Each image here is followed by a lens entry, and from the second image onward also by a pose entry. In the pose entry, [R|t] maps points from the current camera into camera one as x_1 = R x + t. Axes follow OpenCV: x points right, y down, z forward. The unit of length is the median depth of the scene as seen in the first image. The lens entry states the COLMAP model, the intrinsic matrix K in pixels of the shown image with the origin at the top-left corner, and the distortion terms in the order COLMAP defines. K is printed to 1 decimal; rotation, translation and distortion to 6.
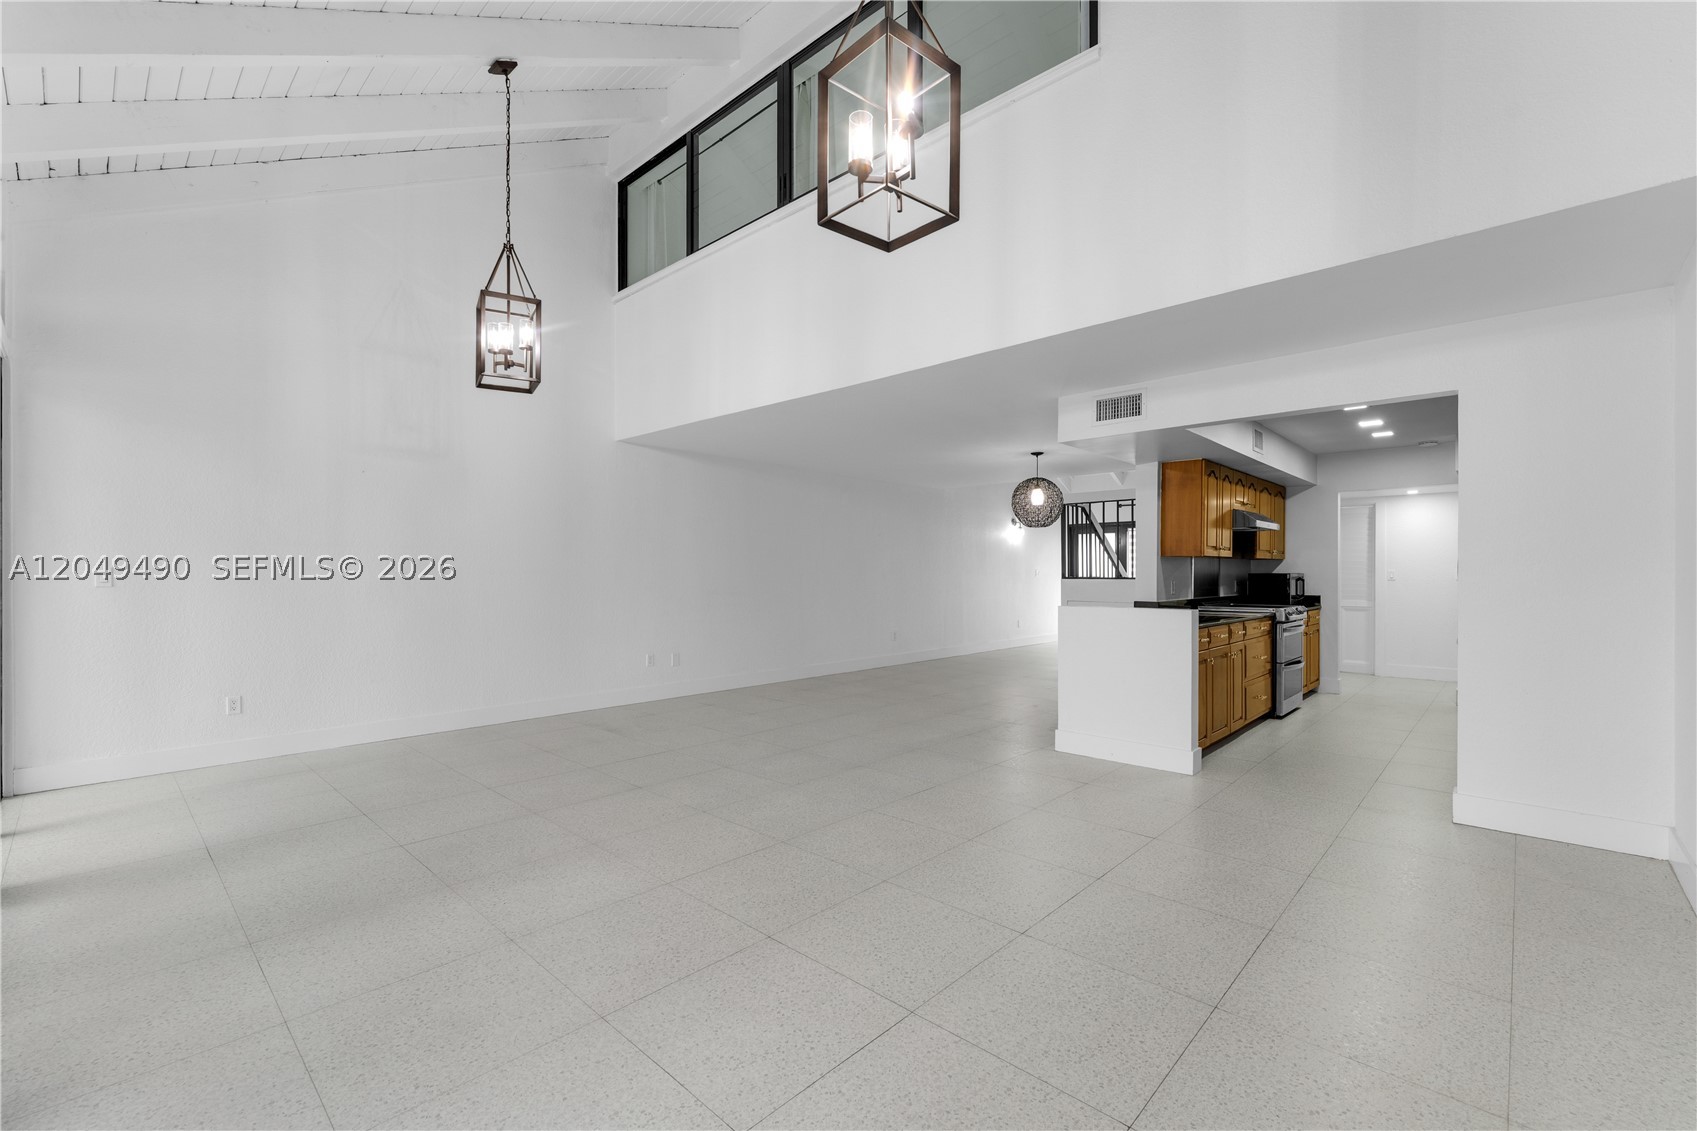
lens RADIAL K [[714.2, 0, 833.2], [0, 714.2, 580.2], [0, 0, 1]] dist [-0.003376, 0.000107]
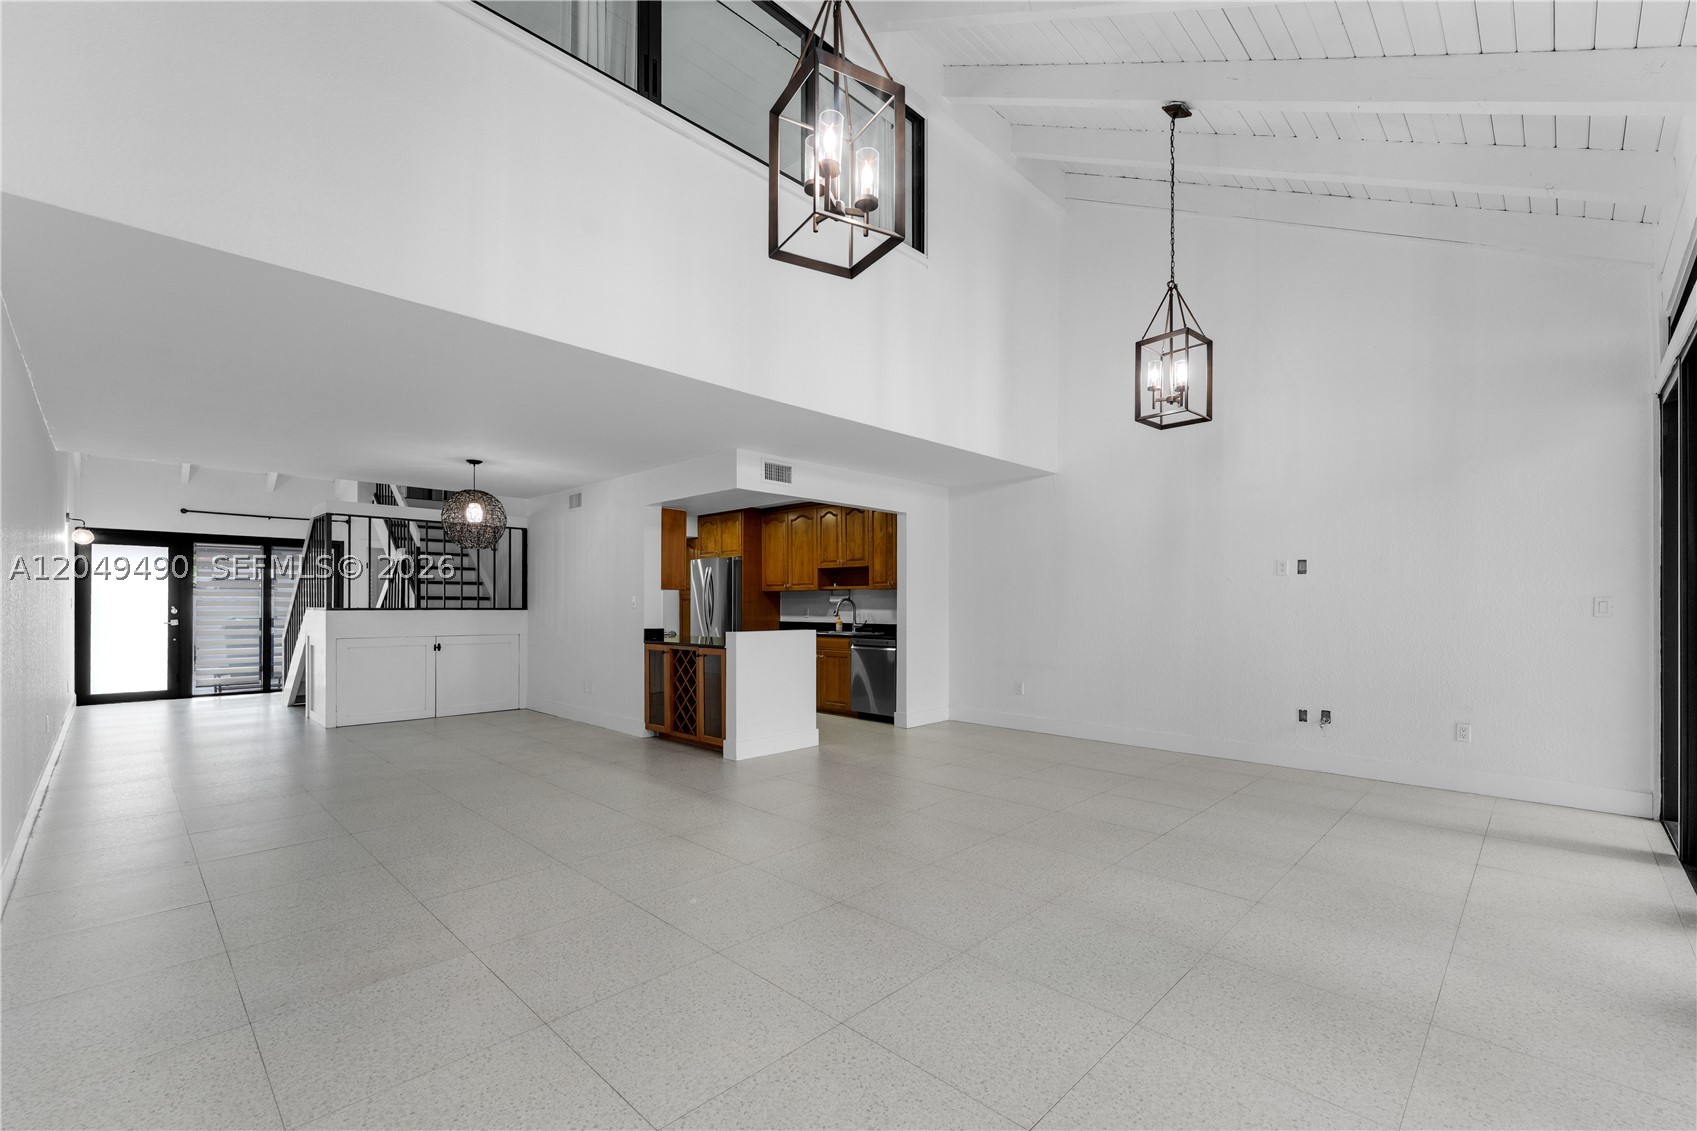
lens RADIAL K [[739.2, 0, 847.2], [0, 739.2, 617.9], [0, 0, 1]] dist [0.014310, 0.000116]
pose [[0.007279, -0.014422, 0.999870, -0.650745], [0.010070, 0.999846, 0.014348, -0.000735], [-0.999923, 0.009964, 0.007423, 0.615354]]
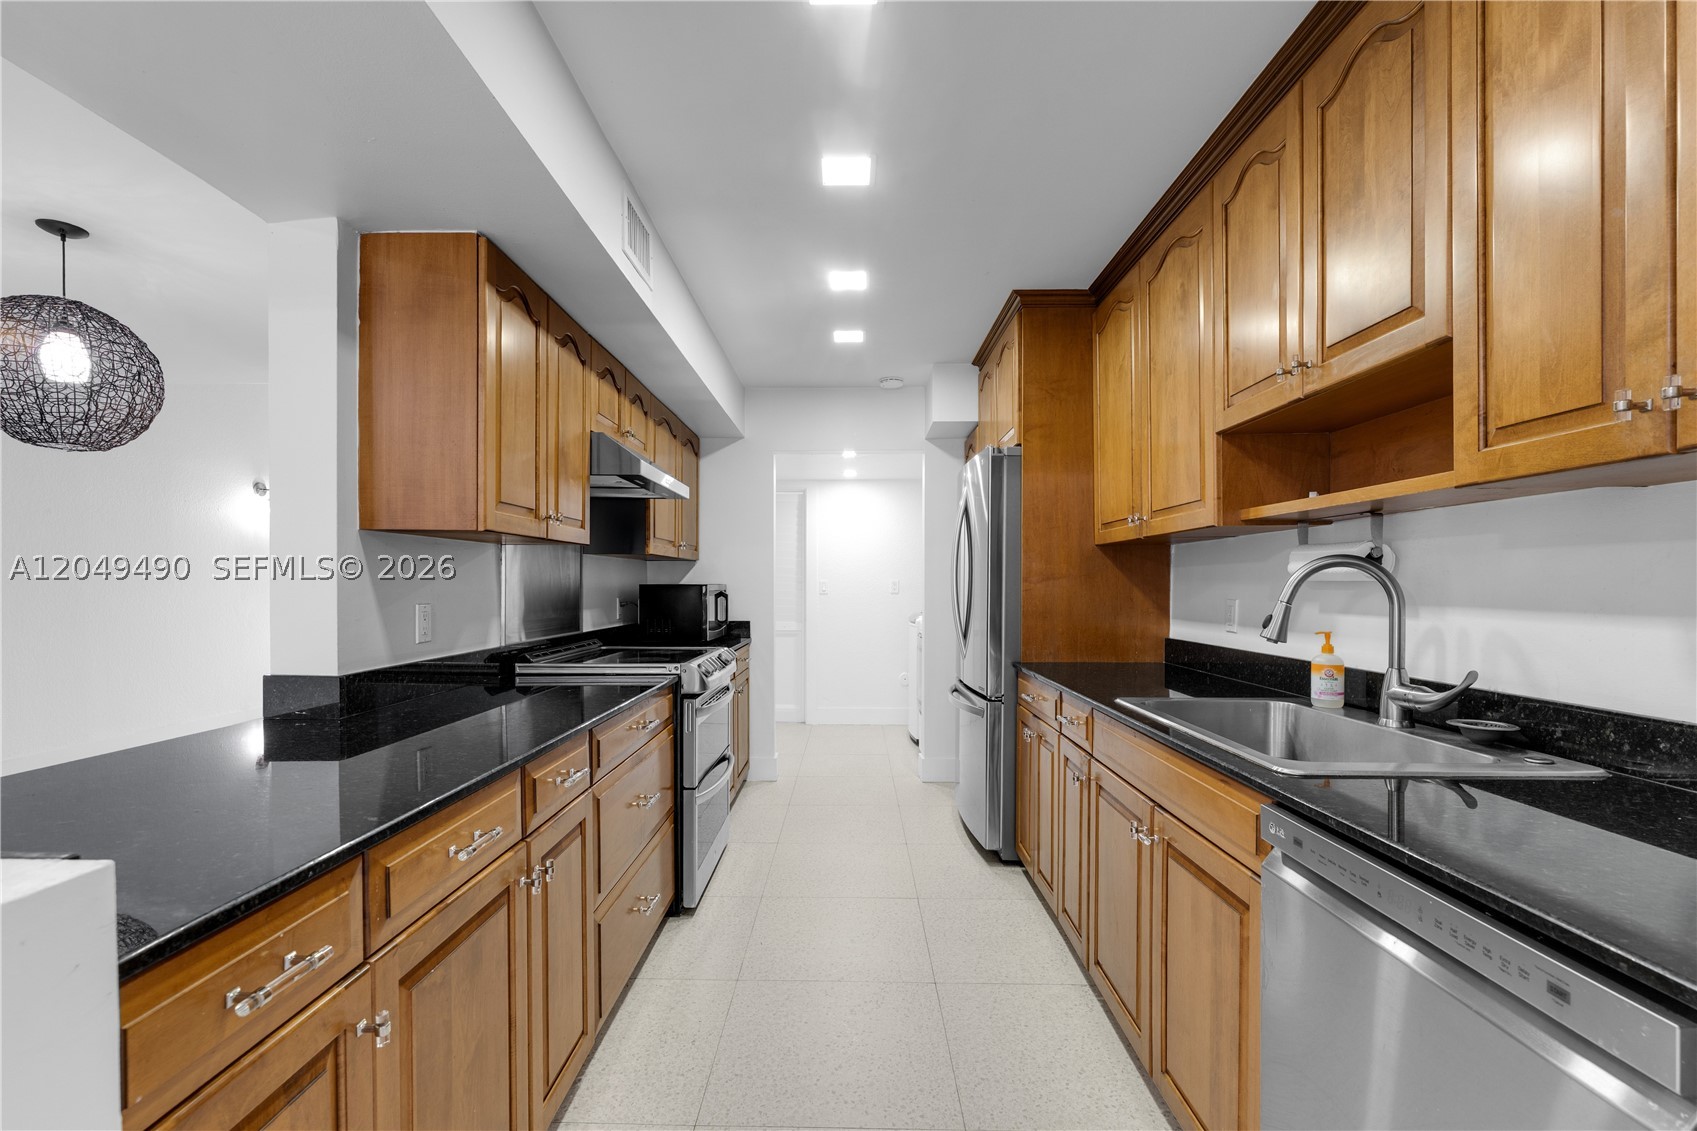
lens RADIAL K [[727.6, 0, 822.7], [0, 727.6, 576.7], [0, 0, 1]] dist [0.017952, 0.000007]
pose [[0.743320, 0.006639, 0.668903, 0.351806], [0.007773, 0.999798, -0.018561, -0.004729], [-0.668890, 0.018996, 0.743118, 0.555560]]
